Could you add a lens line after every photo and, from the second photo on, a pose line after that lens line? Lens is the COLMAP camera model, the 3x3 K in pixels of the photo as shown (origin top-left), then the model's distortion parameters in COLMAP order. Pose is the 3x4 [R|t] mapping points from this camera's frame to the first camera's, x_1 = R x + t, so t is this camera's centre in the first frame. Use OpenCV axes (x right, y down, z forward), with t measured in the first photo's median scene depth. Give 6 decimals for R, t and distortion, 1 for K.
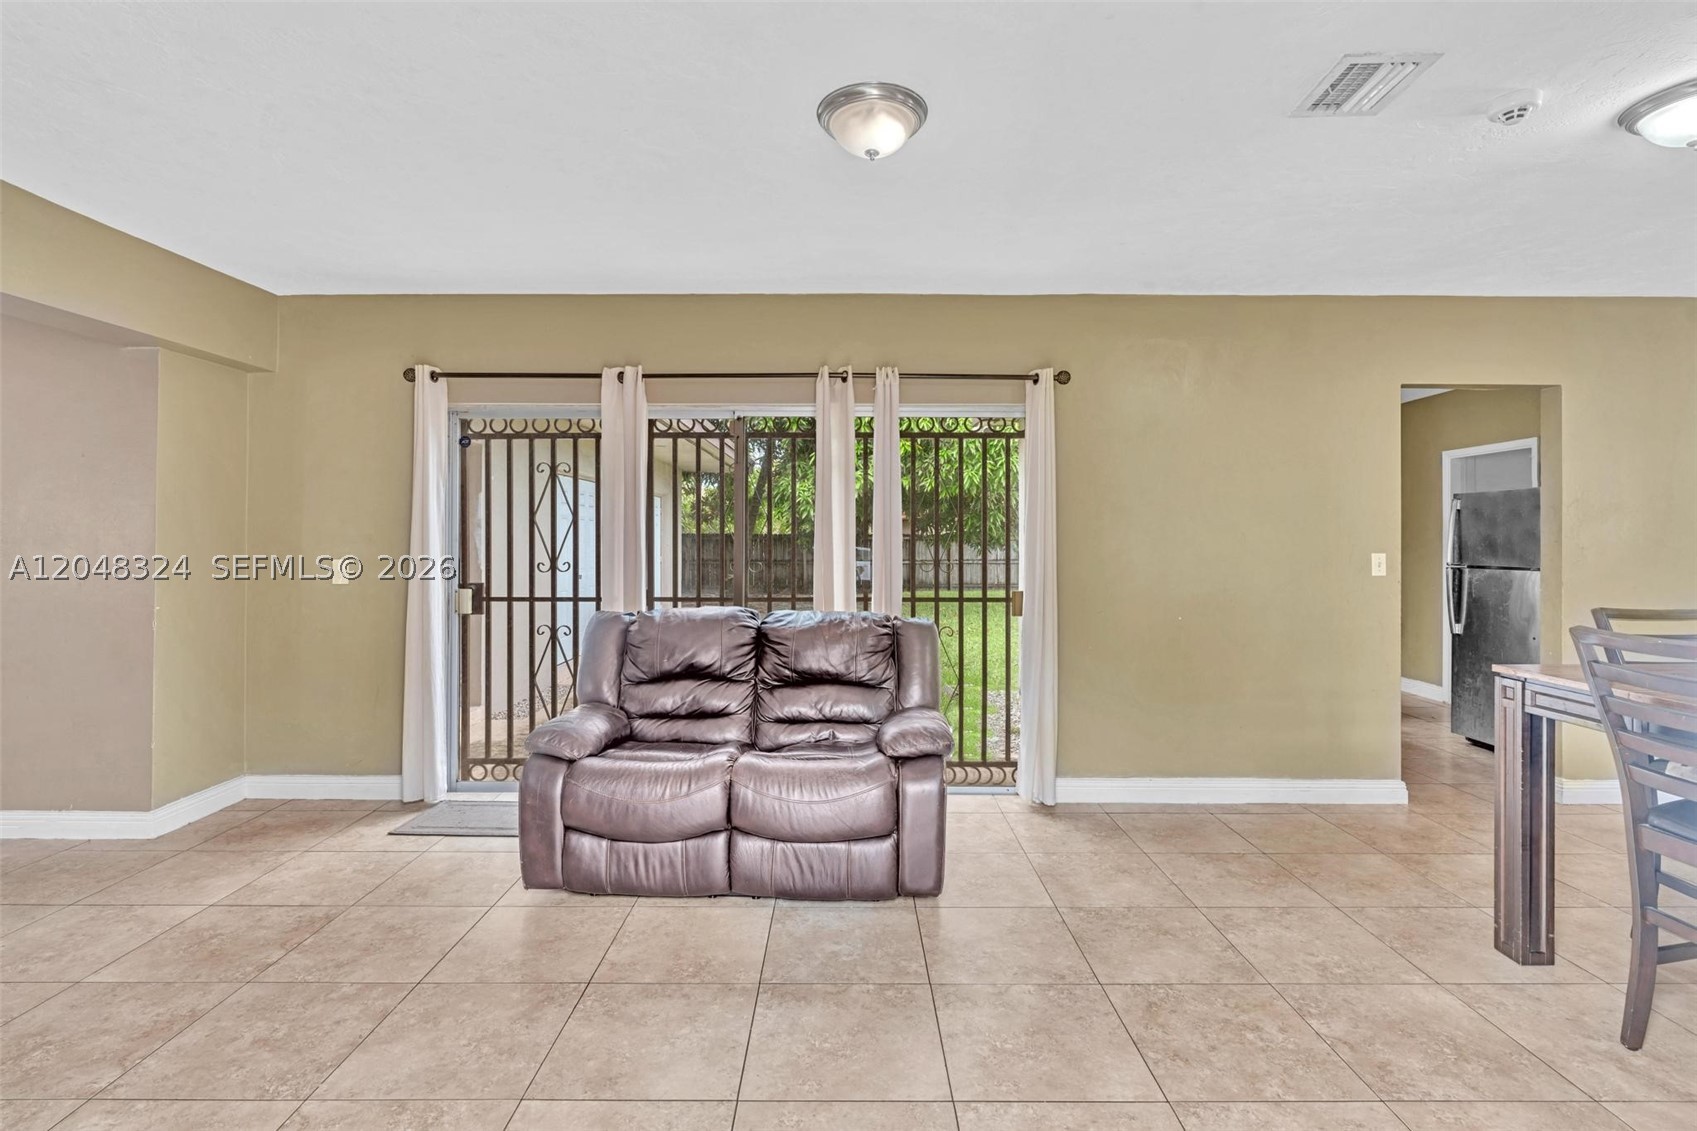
lens RADIAL K [[802.9, 0, 847.2], [0, 802.9, 545.8], [0, 0, 1]] dist [-0.005652, 0.000792]
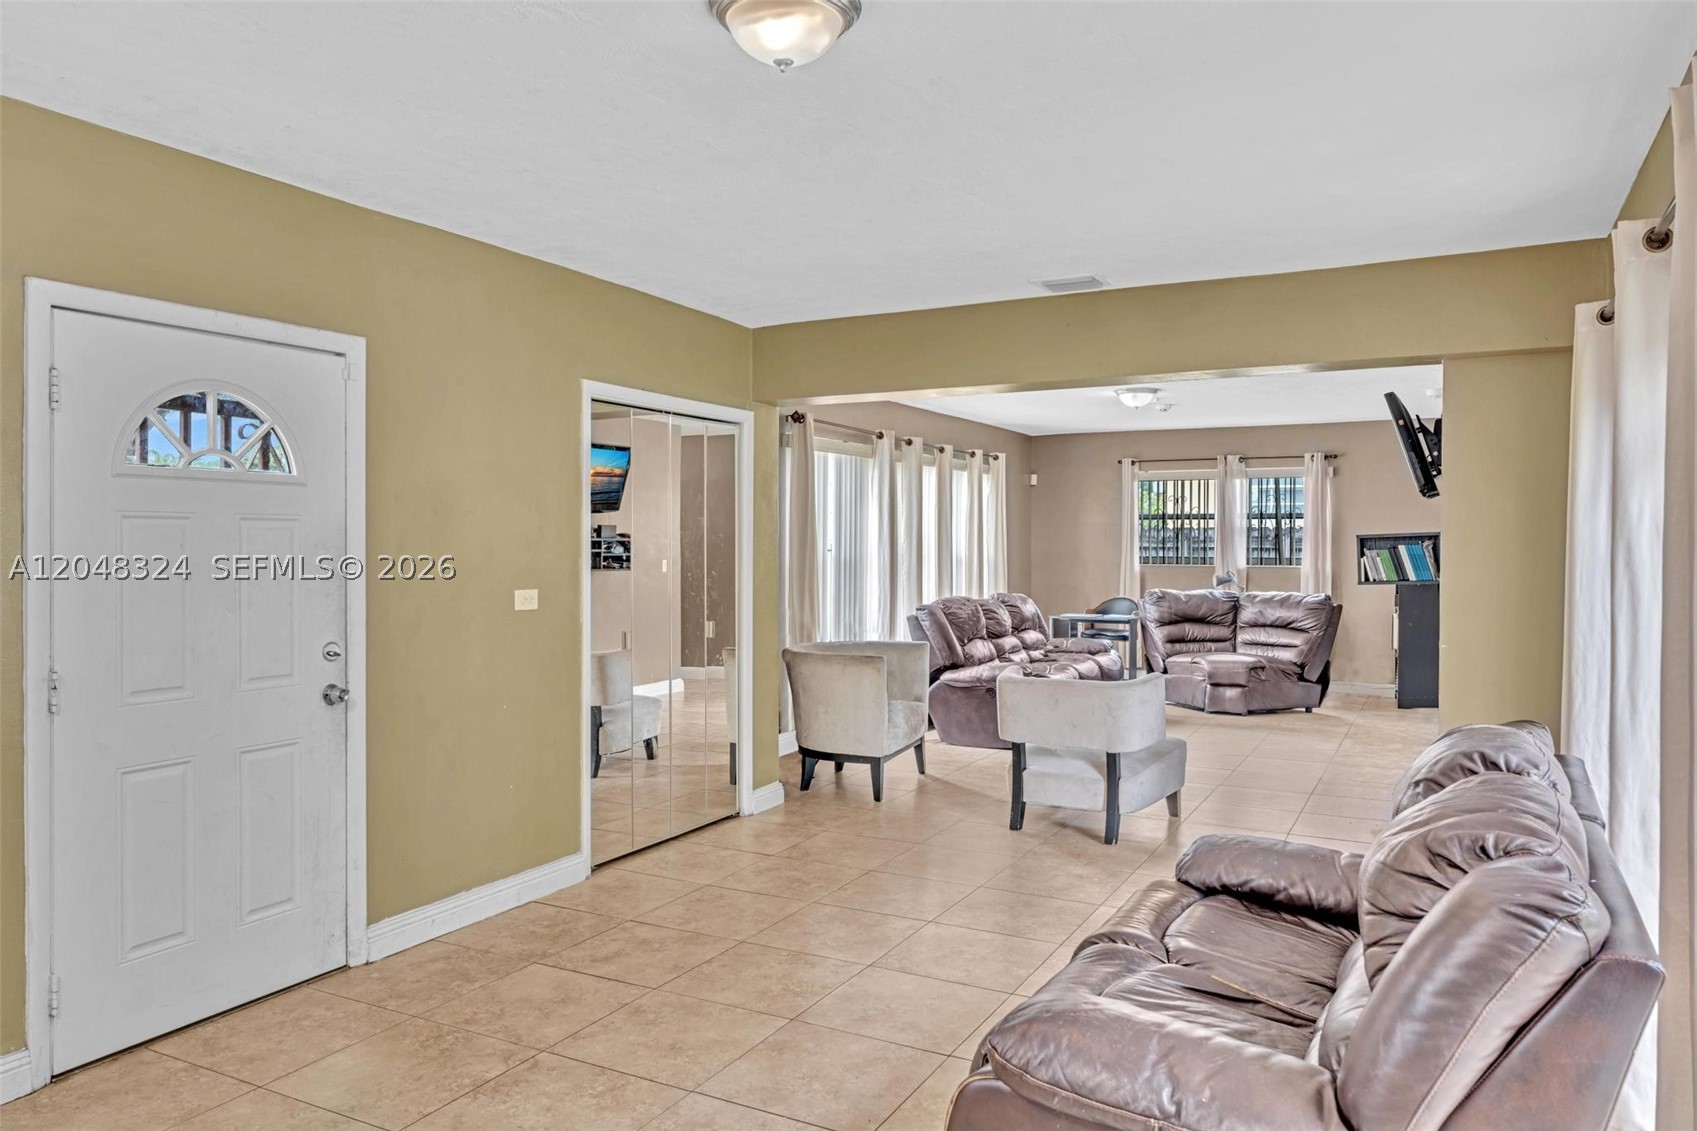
lens RADIAL K [[1151.4, 0, 855.4], [0, 1151.4, 540.9], [0, 0, 1]] dist [-0.016127, 0.000682]
pose [[-0.455657, -0.004351, -0.890145, 0.629357], [-0.011844, 0.999929, 0.001175, -0.036851], [0.890076, 0.011078, -0.455677, 1.029001]]
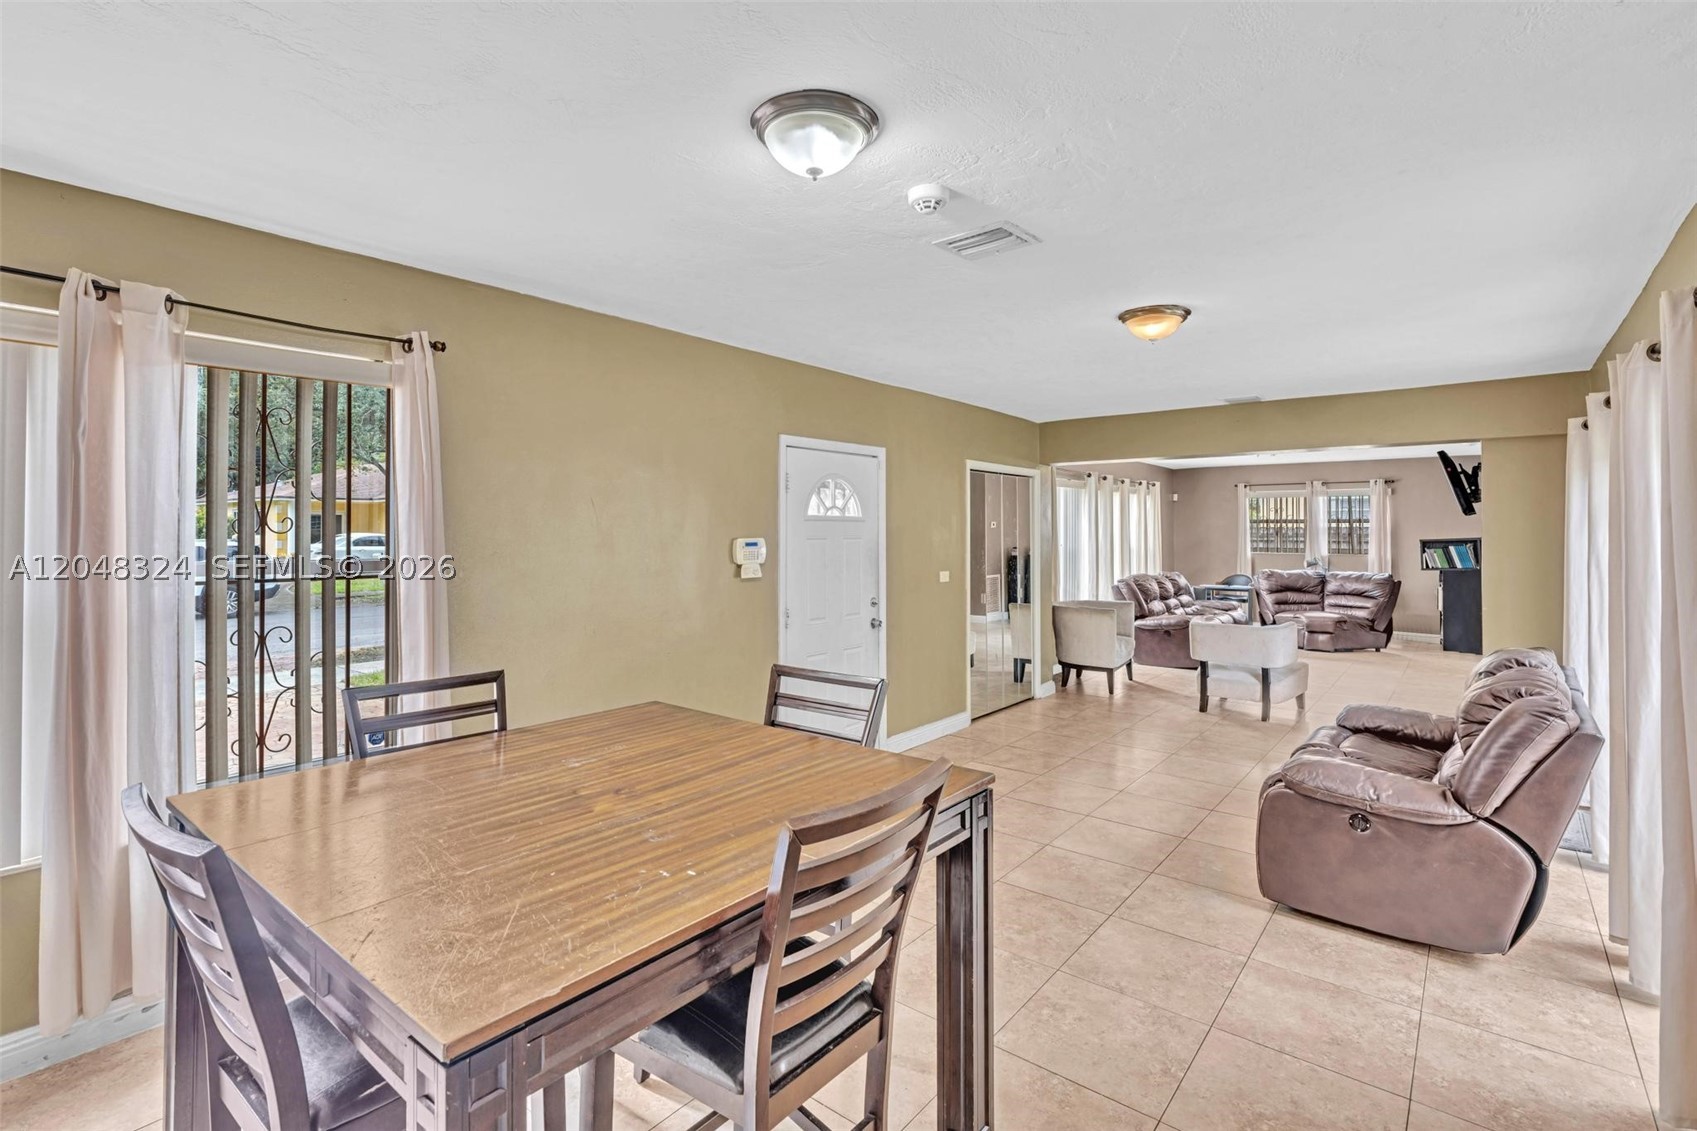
lens RADIAL K [[790.3, 0, 864.6], [0, 790.3, 515.0], [0, 0, 1]] dist [-0.002092, -0.000460]
pose [[-0.606833, -0.018893, -0.794605, 1.110421], [-0.009543, 0.999819, -0.016485, -0.067560], [0.794772, -0.002421, -0.606903, 1.004509]]
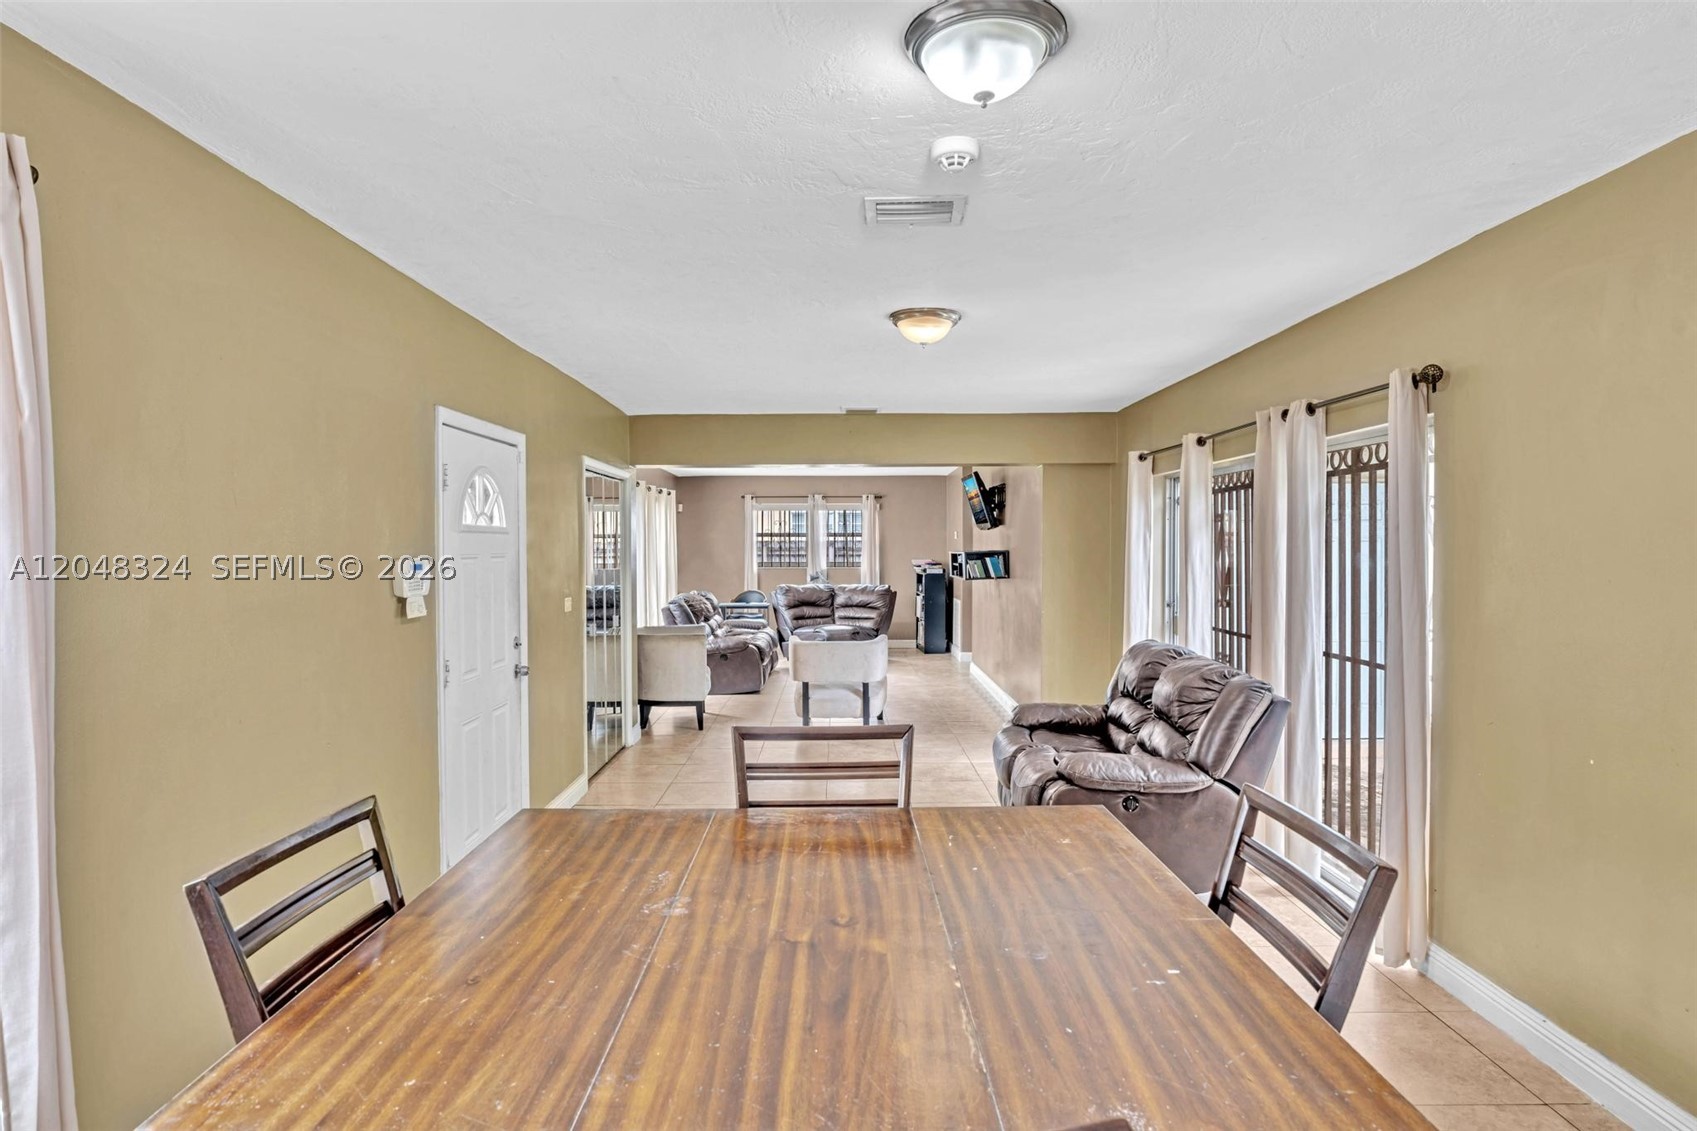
lens RADIAL K [[921.9, 0, 860.2], [0, 921.9, 553.8], [0, 0, 1]] dist [-0.003370, 0.002011]
pose [[0.028797, 0.007351, -0.999558, 1.213329], [-0.006177, 0.999955, 0.007176, -0.064563], [0.999566, 0.005968, 0.028841, 0.549919]]
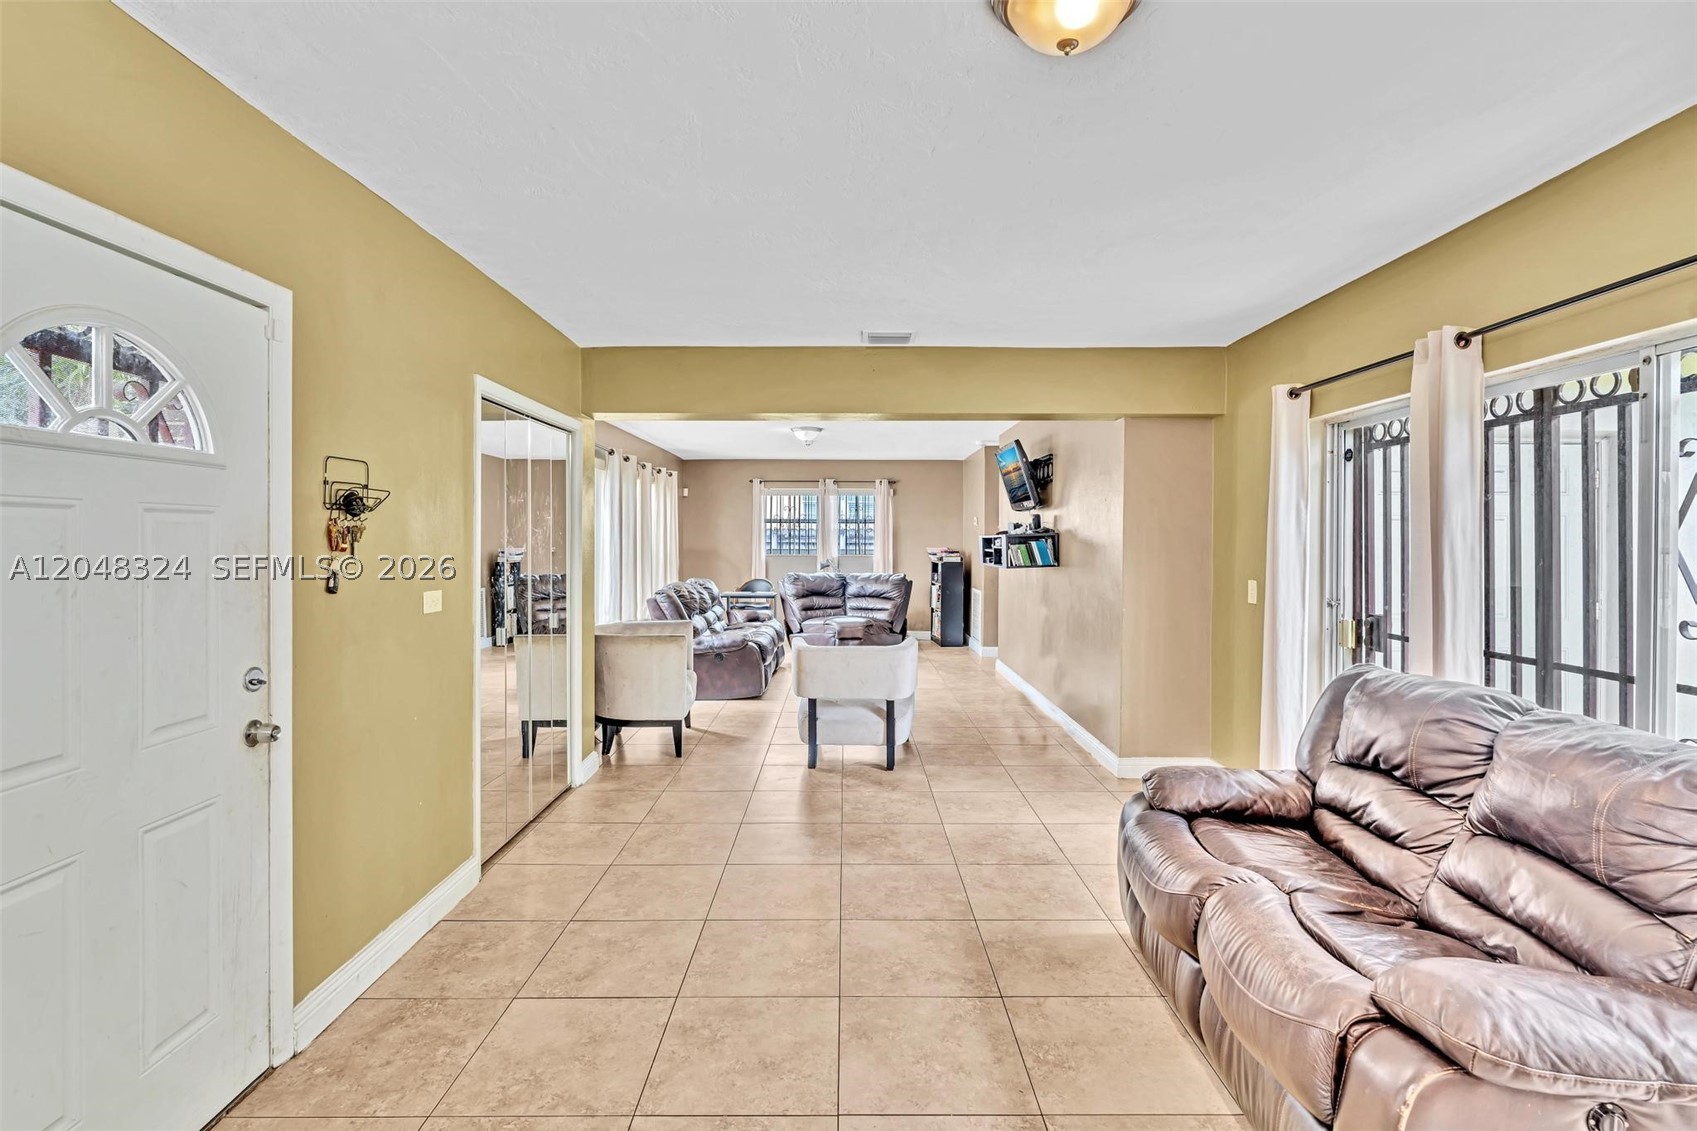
lens RADIAL K [[790.3, 0, 851.7], [0, 790.3, 538.9], [0, 0, 1]] dist [-0.002092, -0.000460]
pose [[0.012314, -0.002989, -0.999920, 0.487101], [-0.011187, 0.999933, -0.003126, -0.033452], [0.999862, 0.011225, 0.012280, 0.536714]]
